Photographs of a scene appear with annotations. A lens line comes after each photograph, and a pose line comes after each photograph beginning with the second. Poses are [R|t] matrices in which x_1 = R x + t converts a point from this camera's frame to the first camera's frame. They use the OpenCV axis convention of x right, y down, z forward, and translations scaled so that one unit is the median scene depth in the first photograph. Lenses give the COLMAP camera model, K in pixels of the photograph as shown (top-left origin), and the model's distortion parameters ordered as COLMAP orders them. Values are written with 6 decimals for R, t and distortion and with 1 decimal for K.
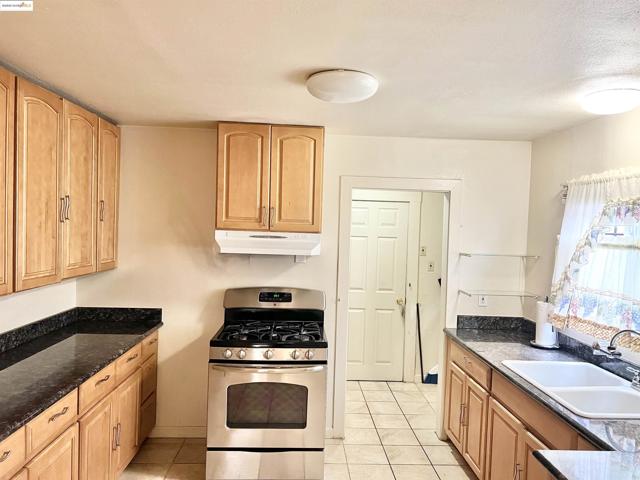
lens RADIAL K [[481.8, 0, 321.6], [0, 481.8, 241.5], [0, 0, 1]] dist [0.012476, 0.000064]
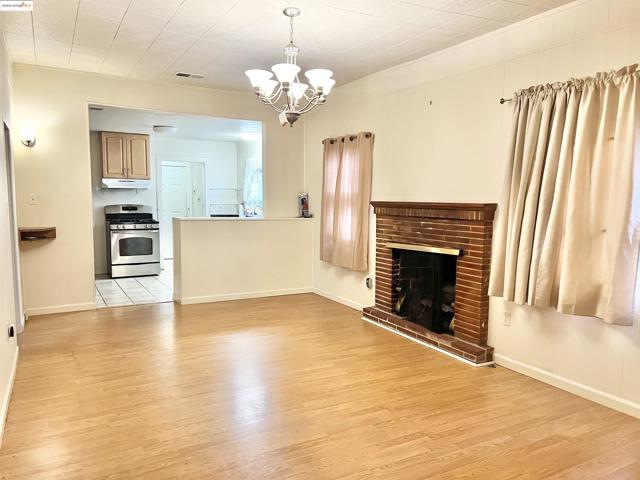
lens RADIAL K [[481.8, 0, 322.7], [0, 481.8, 238.7], [0, 0, 1]] dist [0.012476, 0.000064]
pose [[0.893285, -0.058411, 0.445679, -0.324091], [0.028387, 0.996872, 0.073755, 0.122622], [-0.448593, -0.053233, 0.892150, -1.536535]]
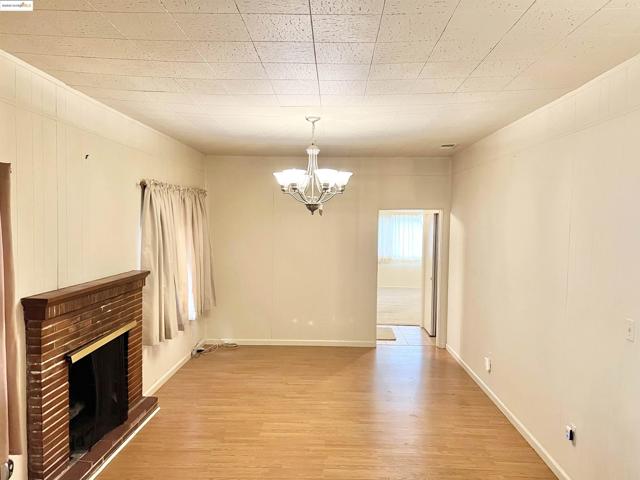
lens RADIAL K [[481.8, 0, 321.6], [0, 481.8, 241.2], [0, 0, 1]] dist [0.012476, 0.000064]
pose [[-0.996542, -0.050575, 0.065927, 0.465974], [-0.045497, 0.996040, 0.076382, -0.361674], [-0.069529, 0.073119, -0.994897, 3.909856]]
